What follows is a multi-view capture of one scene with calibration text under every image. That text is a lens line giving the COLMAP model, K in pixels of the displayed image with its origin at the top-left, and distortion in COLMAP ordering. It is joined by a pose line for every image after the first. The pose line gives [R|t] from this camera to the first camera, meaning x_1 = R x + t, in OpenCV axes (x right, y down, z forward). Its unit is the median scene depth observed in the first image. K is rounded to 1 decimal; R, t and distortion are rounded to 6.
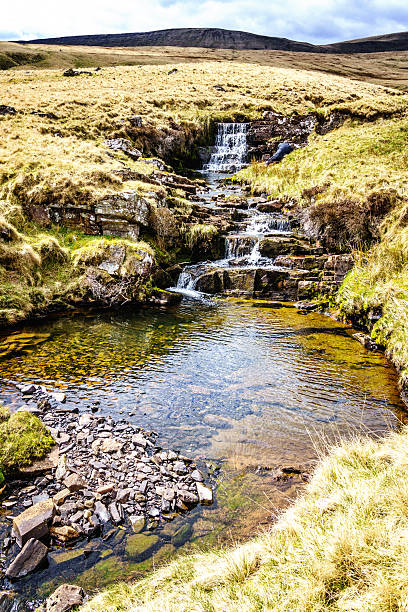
lens RADIAL K [[564.7, 0, 204.0], [0, 564.7, 306.0], [0, 0, 1]] dist [0.003357, 0.005120]
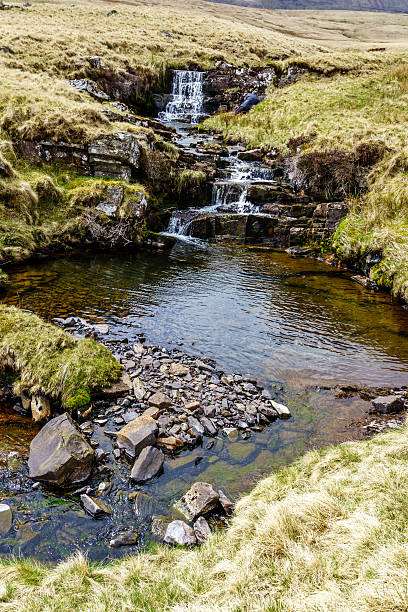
lens RADIAL K [[564.7, 0, 204.0], [0, 564.7, 306.0], [0, 0, 1]] dist [0.003357, 0.005120]
pose [[0.991189, 0.005650, 0.132332, -0.122013], [-0.015658, 0.997082, 0.074715, 0.024046], [-0.131524, -0.076128, 0.988386, -0.014473]]
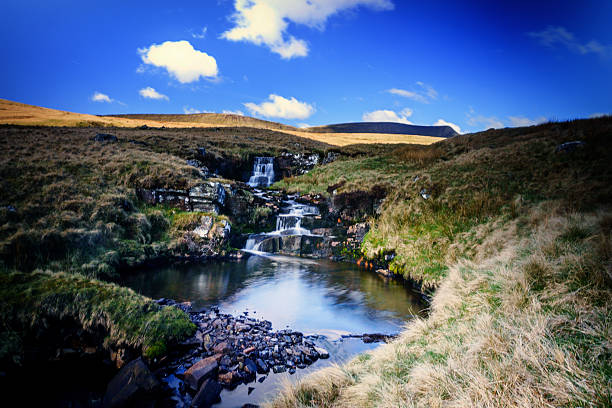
lens RADIAL K [[389.4, 0, 302.1], [0, 389.4, 211.9], [0, 0, 1]] dist [-0.001495, -0.000079]
pose [[0.983129, 0.008666, 0.182708, -0.092264], [0.028835, 0.979044, -0.201596, 0.080336], [-0.180626, 0.203463, 0.962277, 0.016044]]
